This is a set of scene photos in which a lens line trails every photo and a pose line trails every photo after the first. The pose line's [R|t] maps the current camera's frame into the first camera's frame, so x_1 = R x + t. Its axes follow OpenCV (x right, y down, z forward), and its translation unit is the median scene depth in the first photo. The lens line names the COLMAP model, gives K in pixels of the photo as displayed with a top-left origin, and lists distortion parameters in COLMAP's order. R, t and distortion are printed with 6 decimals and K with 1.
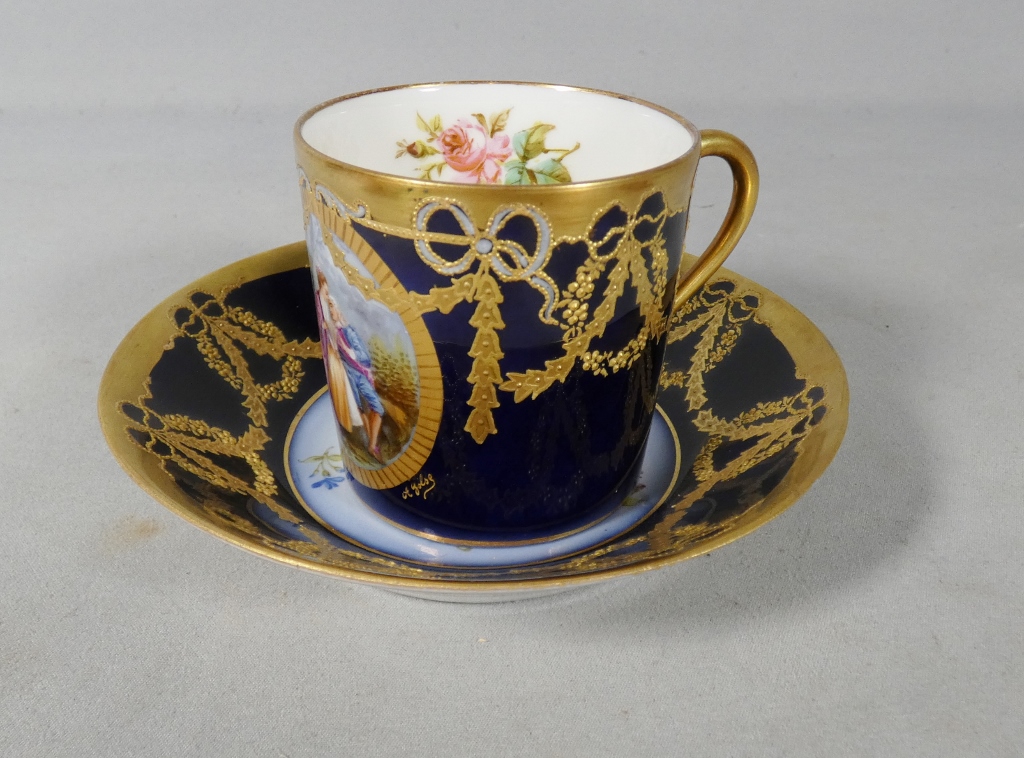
lens RADIAL K [[938.0, 0, 512.0], [0, 938.0, 379.0], [0, 0, 1]] dist [0.013530, 0.000866]
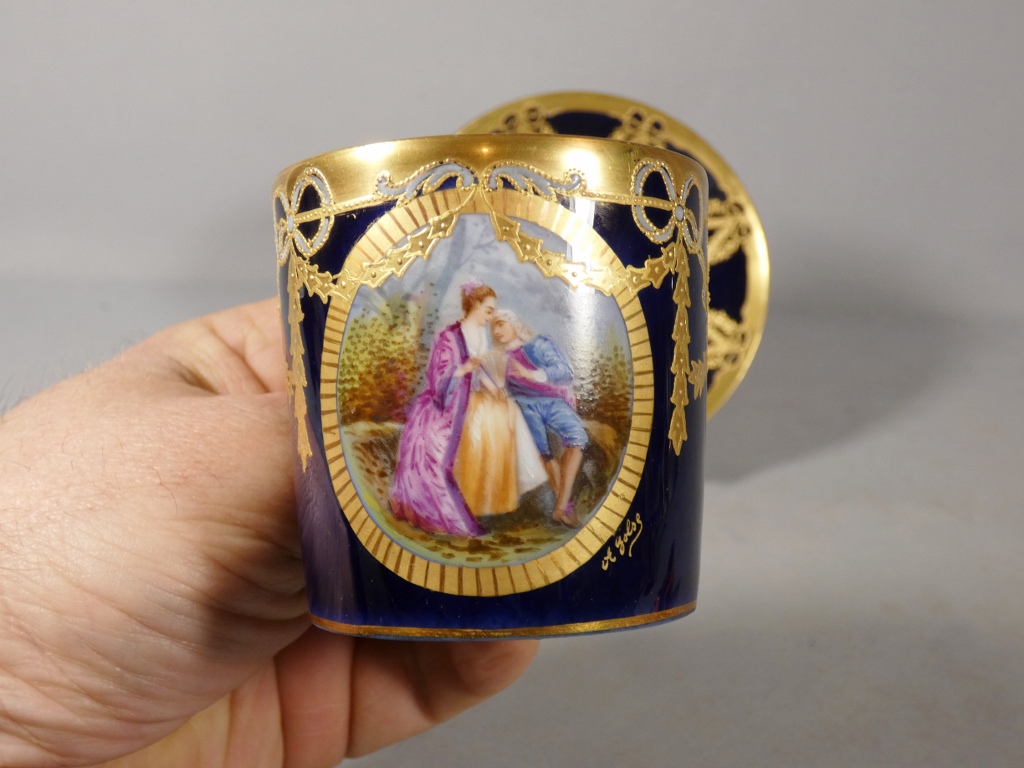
lens RADIAL K [[1227.0, 0, 512.0], [0, 1227.0, 384.0], [0, 0, 1]] dist [0.062278, -0.002520]
pose [[0.560359, 0.007002, 0.828220, -1.143679], [0.438756, 0.845621, -0.304003, 0.312983], [-0.702489, 0.533738, 0.470779, 0.570189]]
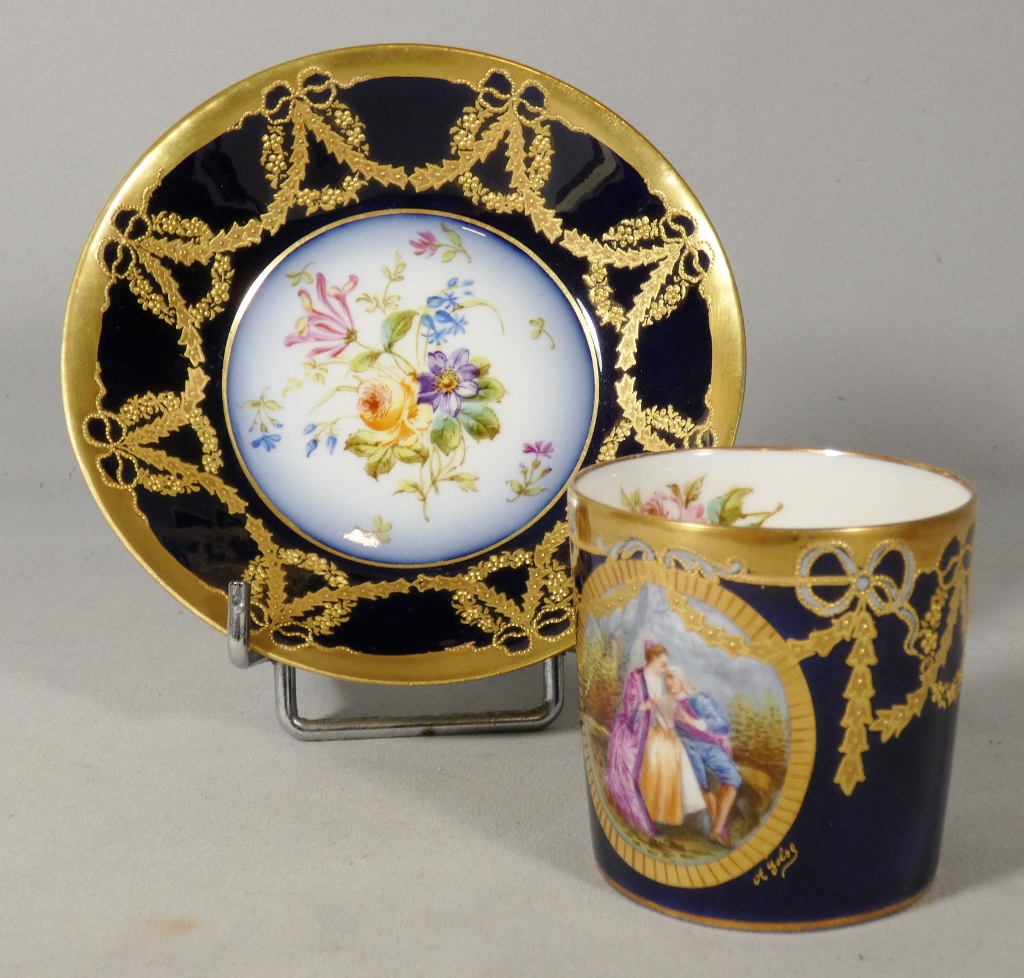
lens RADIAL K [[1719.7, 0, 538.7], [0, 1719.7, 444.4], [0, 0, 1]] dist [0.150478, -1.391659]
pose [[0.941545, -0.081873, 0.326786, -0.946634], [0.182663, 0.939122, -0.291004, 0.201225], [-0.283067, 0.333685, 0.899181, -0.672097]]
